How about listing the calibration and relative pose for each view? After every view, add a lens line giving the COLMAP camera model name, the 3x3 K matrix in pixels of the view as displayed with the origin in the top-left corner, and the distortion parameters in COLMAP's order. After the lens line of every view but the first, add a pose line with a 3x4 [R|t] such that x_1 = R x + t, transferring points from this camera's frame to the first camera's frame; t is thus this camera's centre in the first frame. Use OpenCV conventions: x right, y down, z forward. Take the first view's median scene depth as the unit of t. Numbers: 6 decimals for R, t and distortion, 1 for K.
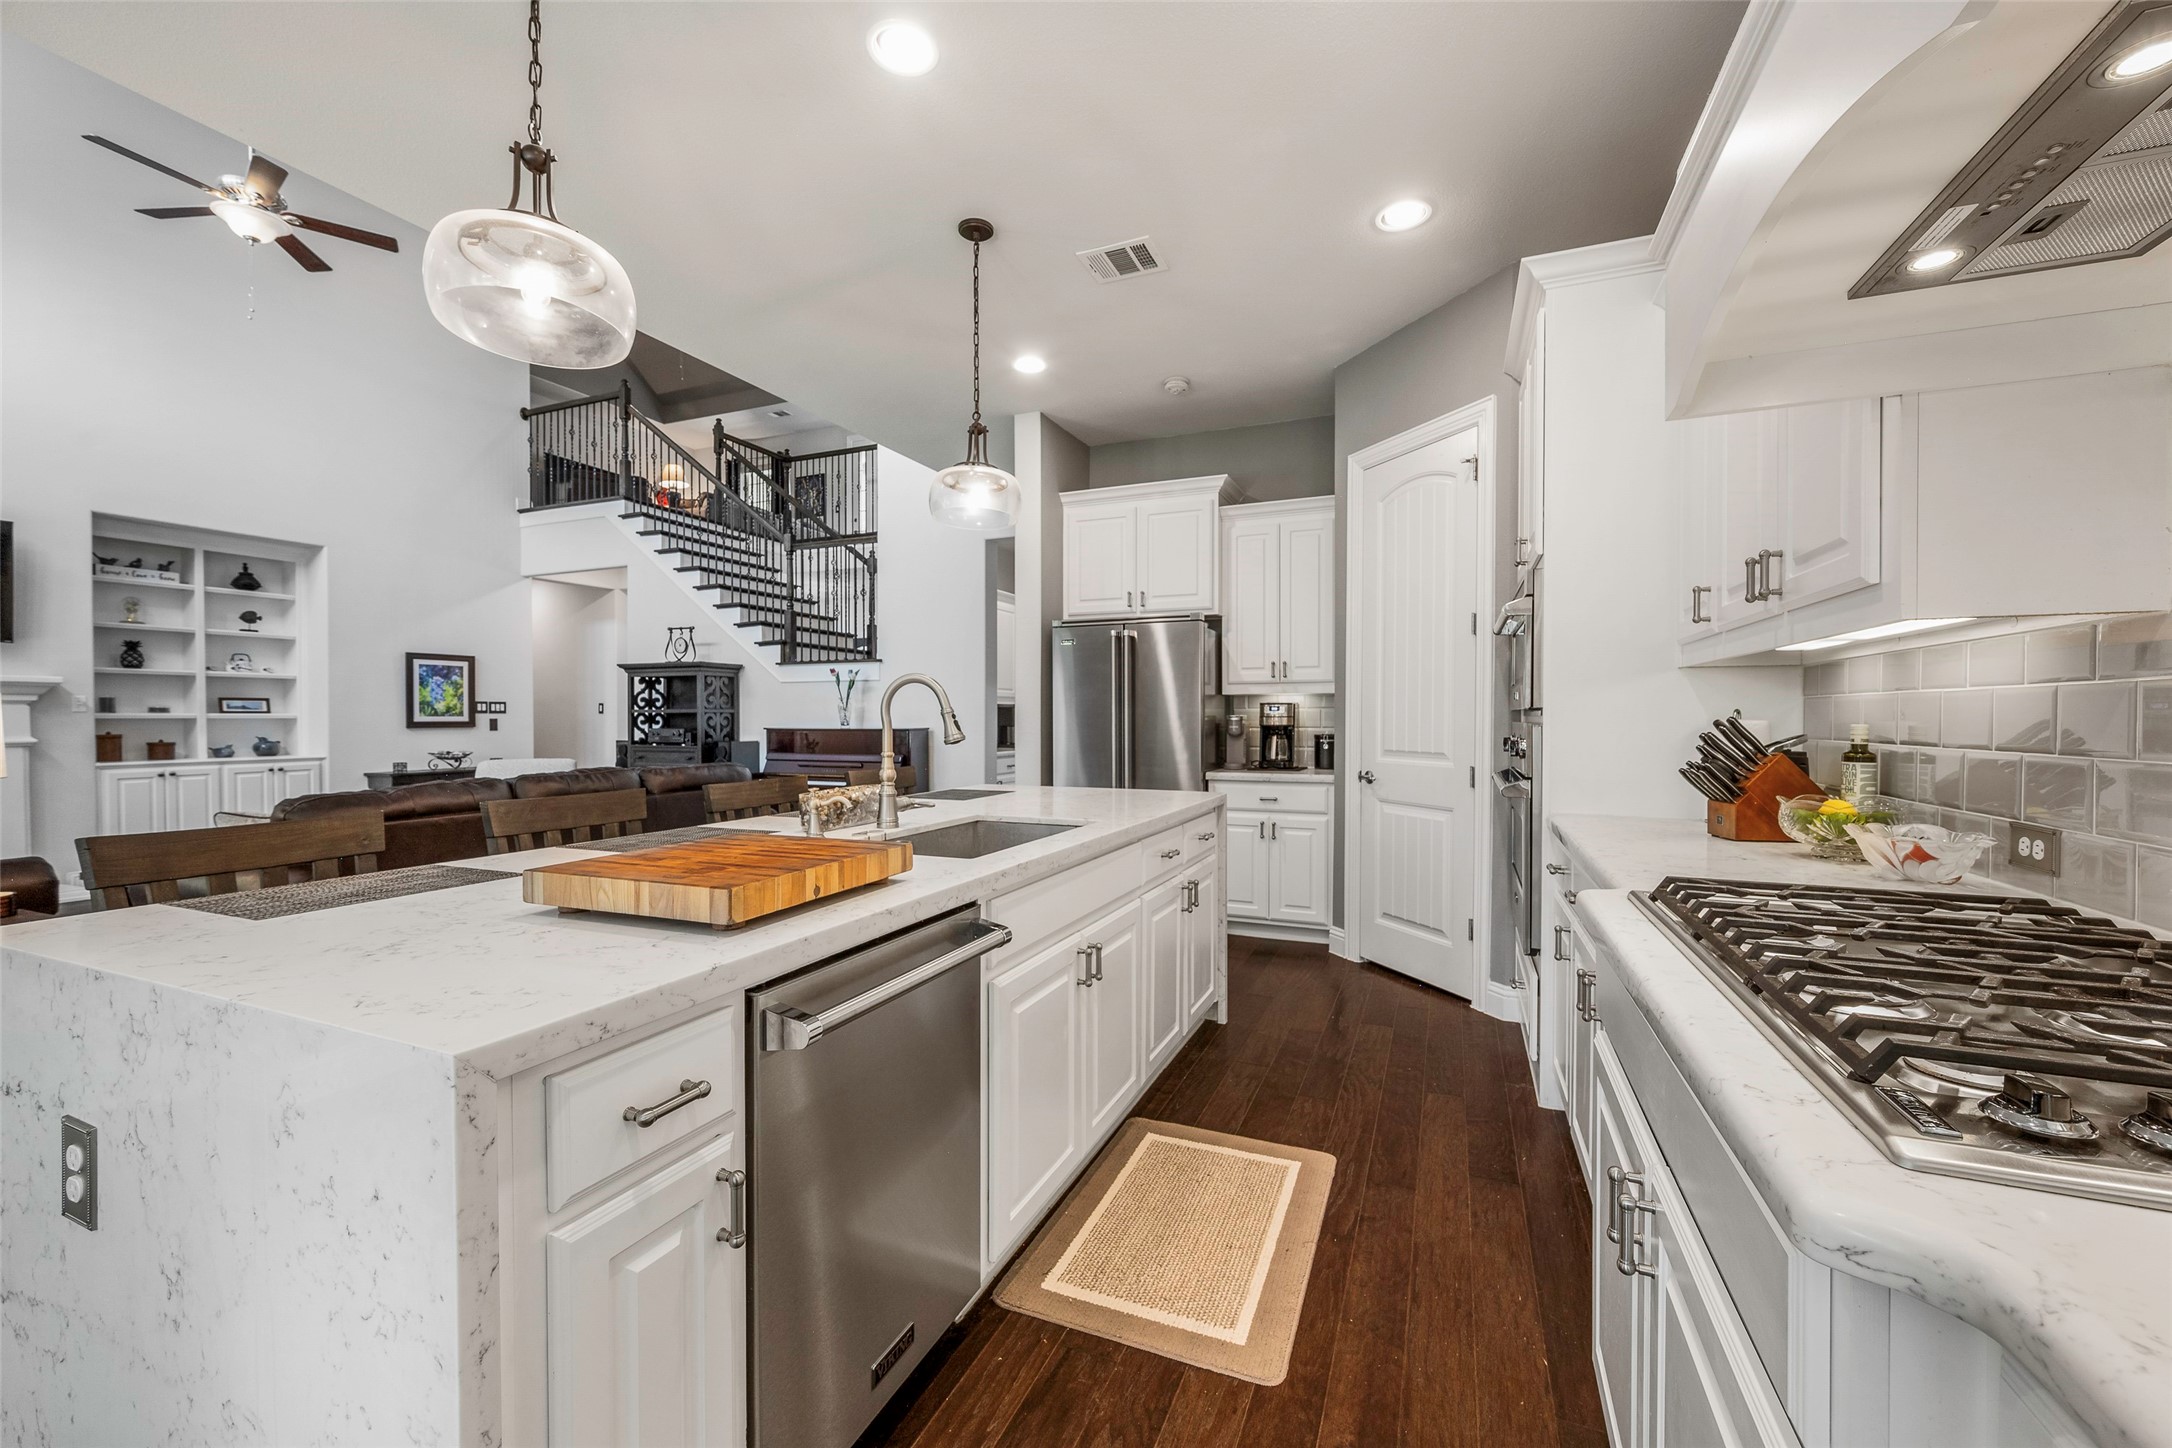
lens RADIAL K [[868.9, 0, 1075.5], [0, 868.9, 721.6], [0, 0, 1]] dist [-0.000251, 0.000404]
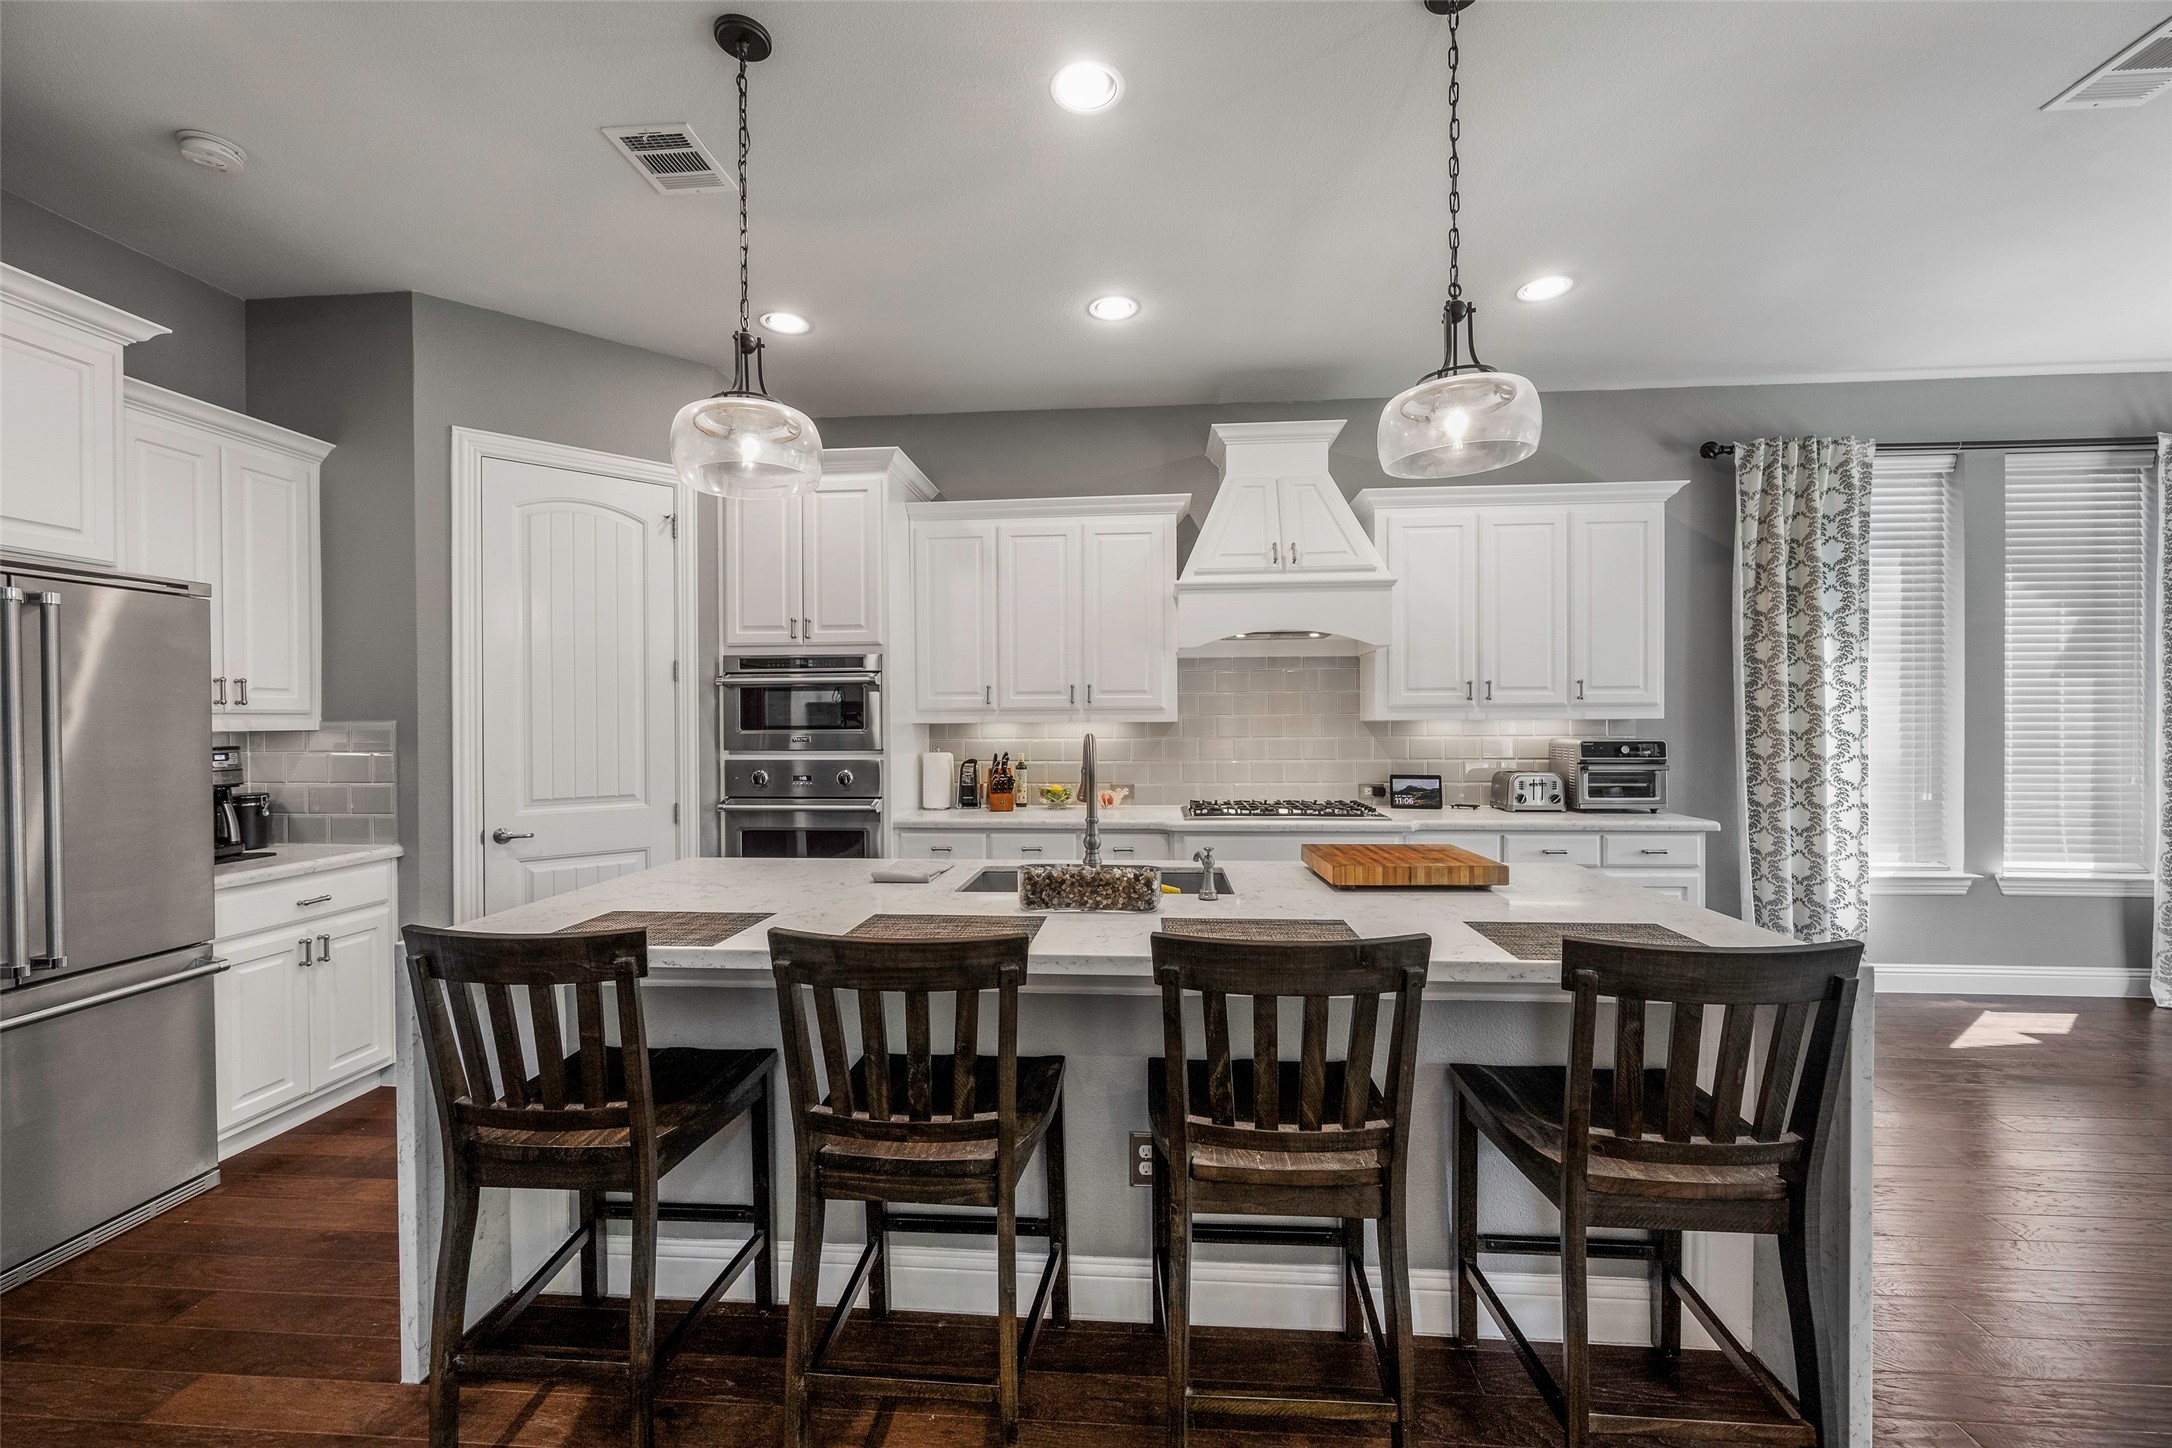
lens RADIAL K [[868.9, 0, 1096.7], [0, 868.9, 725.4], [0, 0, 1]] dist [-0.000251, 0.000404]
pose [[-0.326687, -0.002245, 0.945130, -0.559133], [0.009855, 0.999935, 0.005781, -0.035740], [-0.945081, 0.011203, -0.326643, 0.666541]]
